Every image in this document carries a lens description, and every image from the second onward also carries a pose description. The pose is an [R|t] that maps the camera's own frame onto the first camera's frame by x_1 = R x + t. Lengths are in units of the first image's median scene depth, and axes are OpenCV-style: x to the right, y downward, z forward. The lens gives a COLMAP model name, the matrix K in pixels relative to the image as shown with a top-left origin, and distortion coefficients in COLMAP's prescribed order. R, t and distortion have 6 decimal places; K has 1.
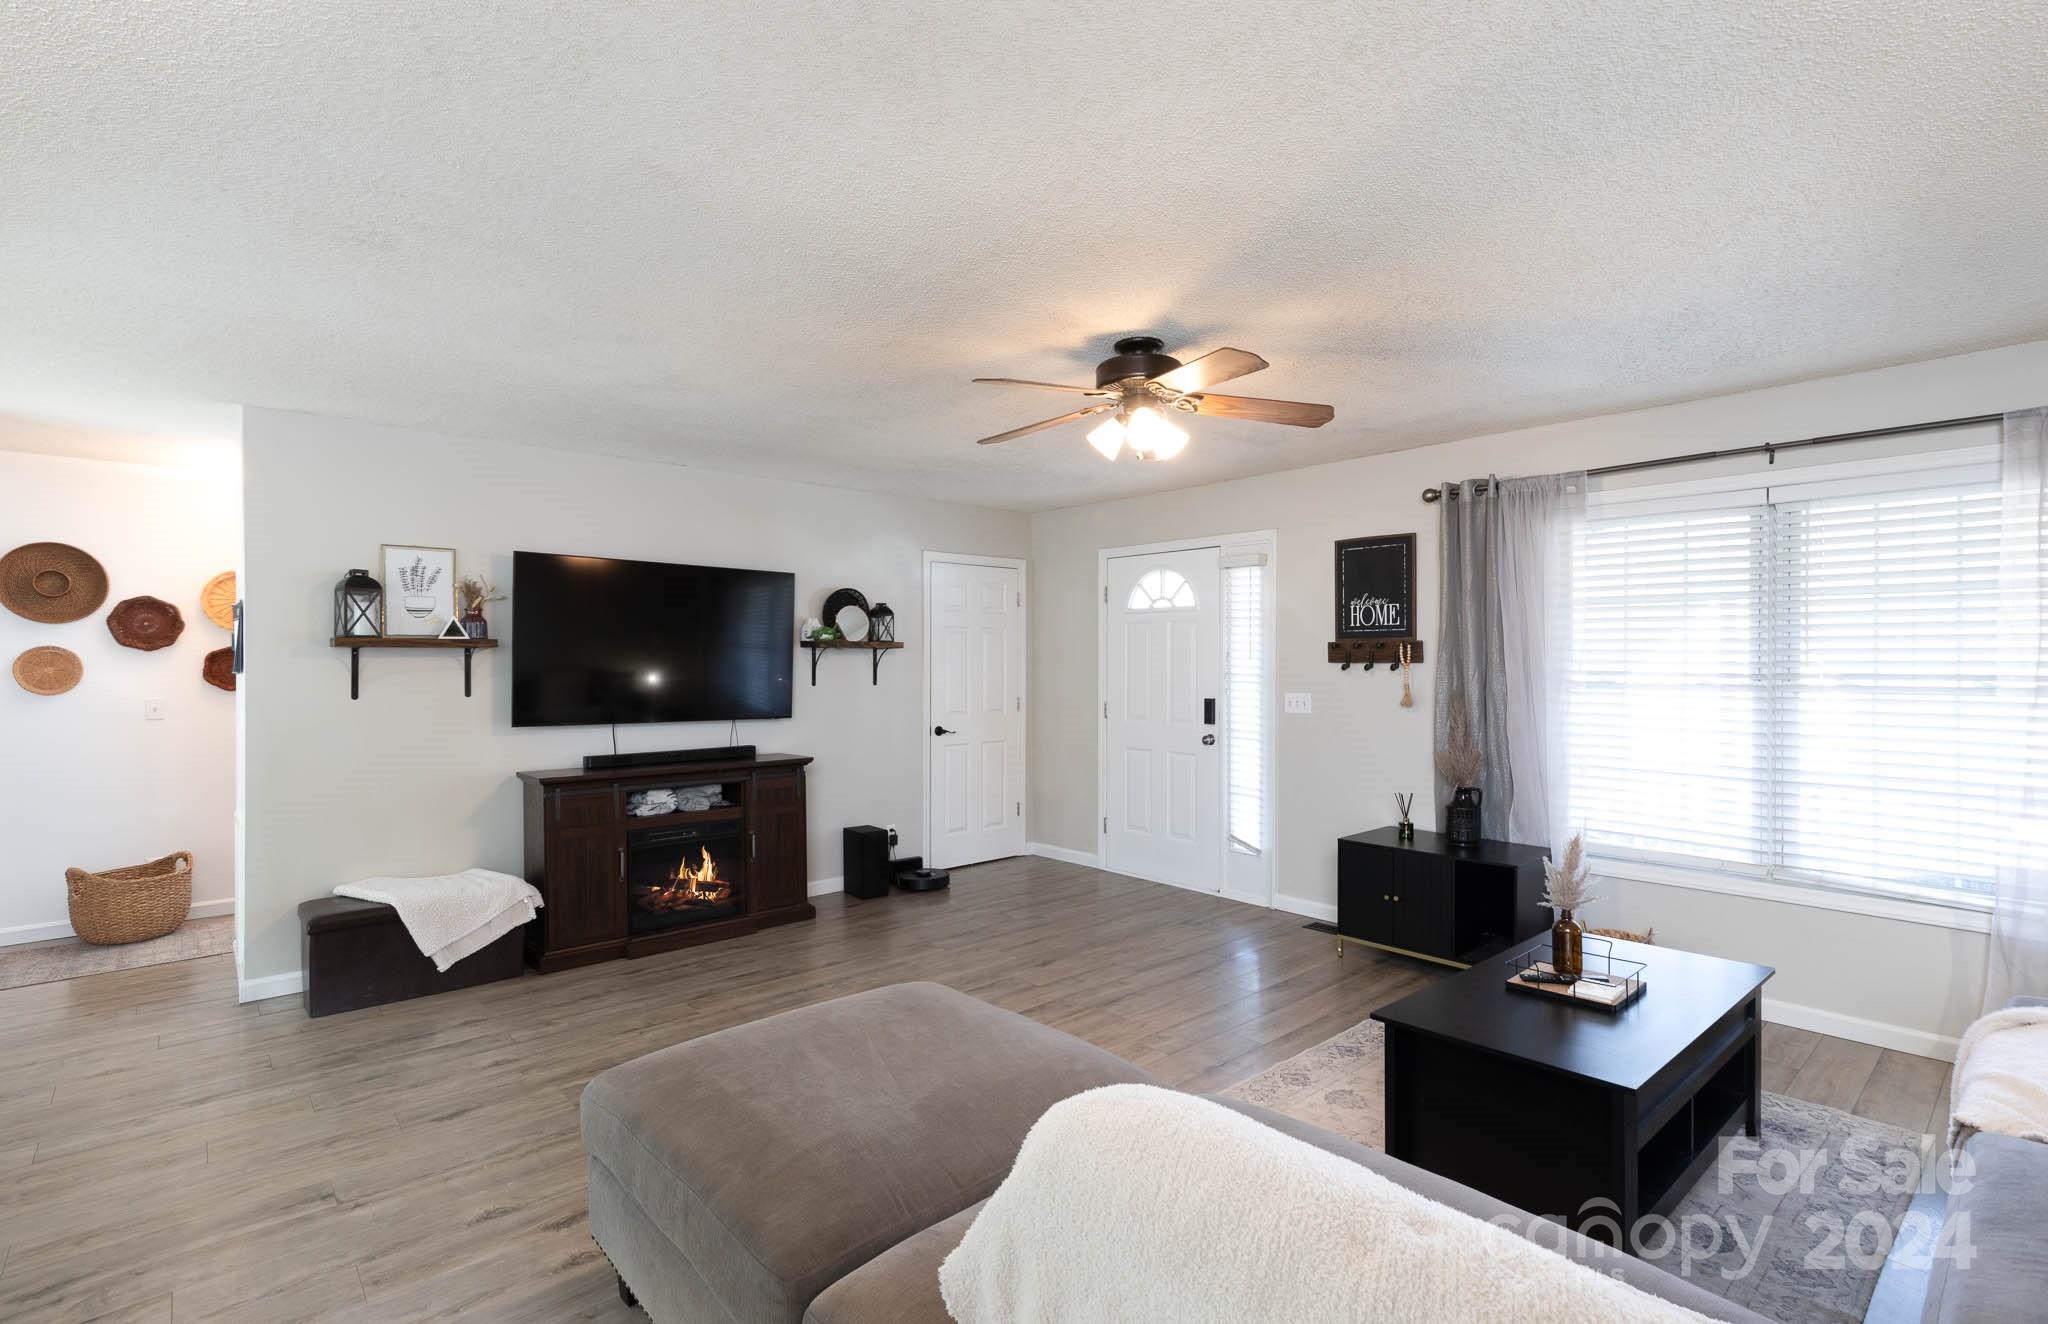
lens RADIAL K [[957.4, 0, 1026.3], [0, 957.4, 665.0], [0, 0, 1]] dist [-0.000238, -0.000282]
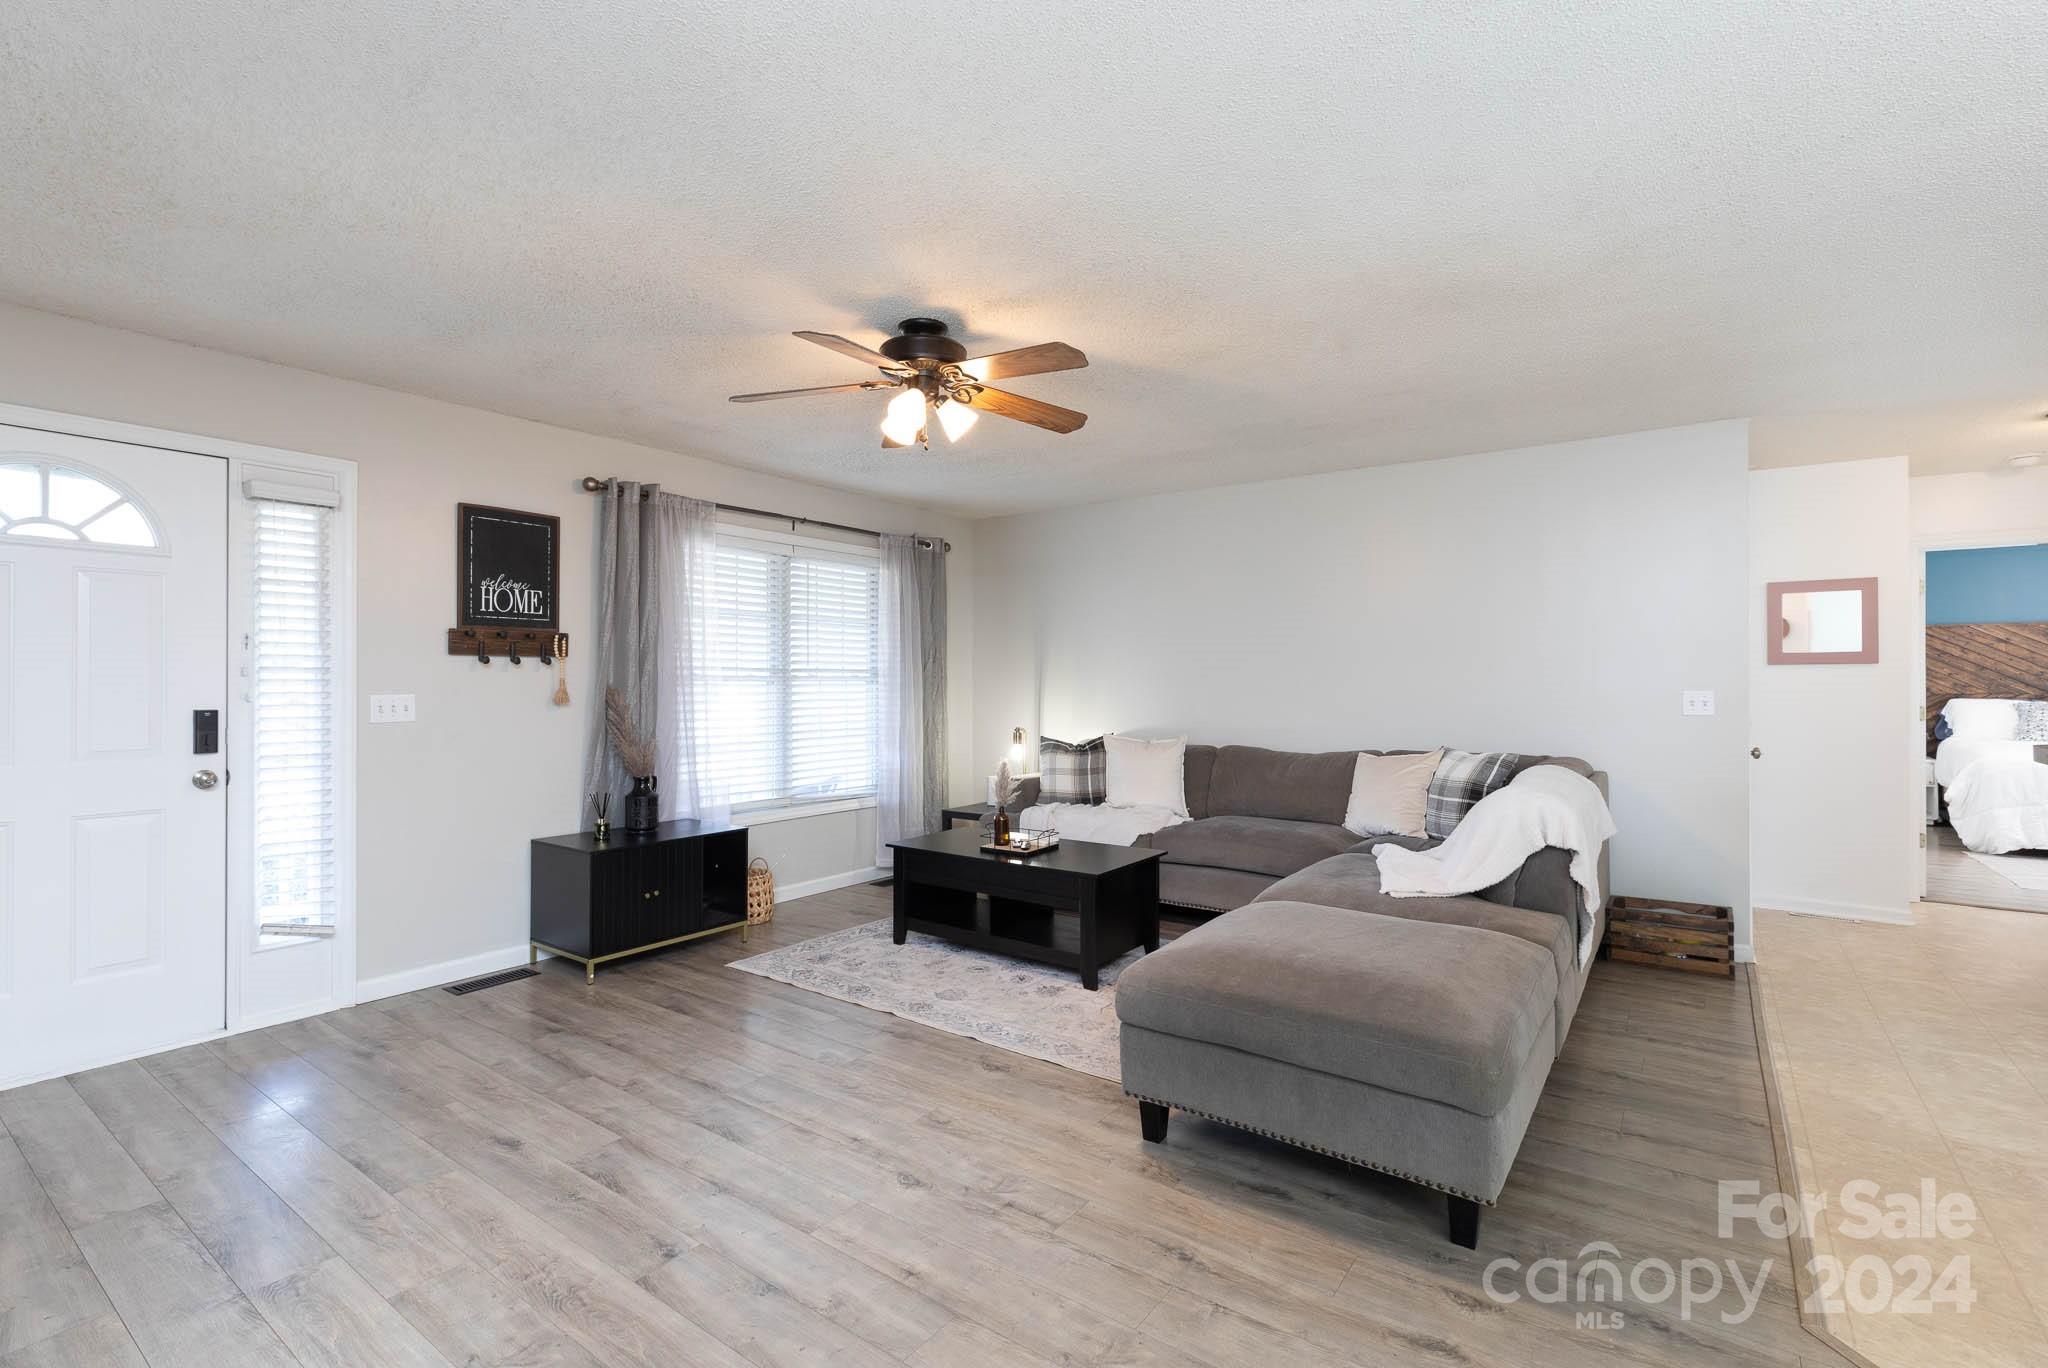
lens RADIAL K [[940.5, 0, 1023.2], [0, 940.5, 676.6], [0, 0, 1]] dist [0.008949, -0.000518]
pose [[-0.225543, 0.004826, 0.974221, -0.607137], [0.005012, 0.999980, -0.003793, 0.023505], [-0.974220, 0.004027, -0.225562, 0.790346]]
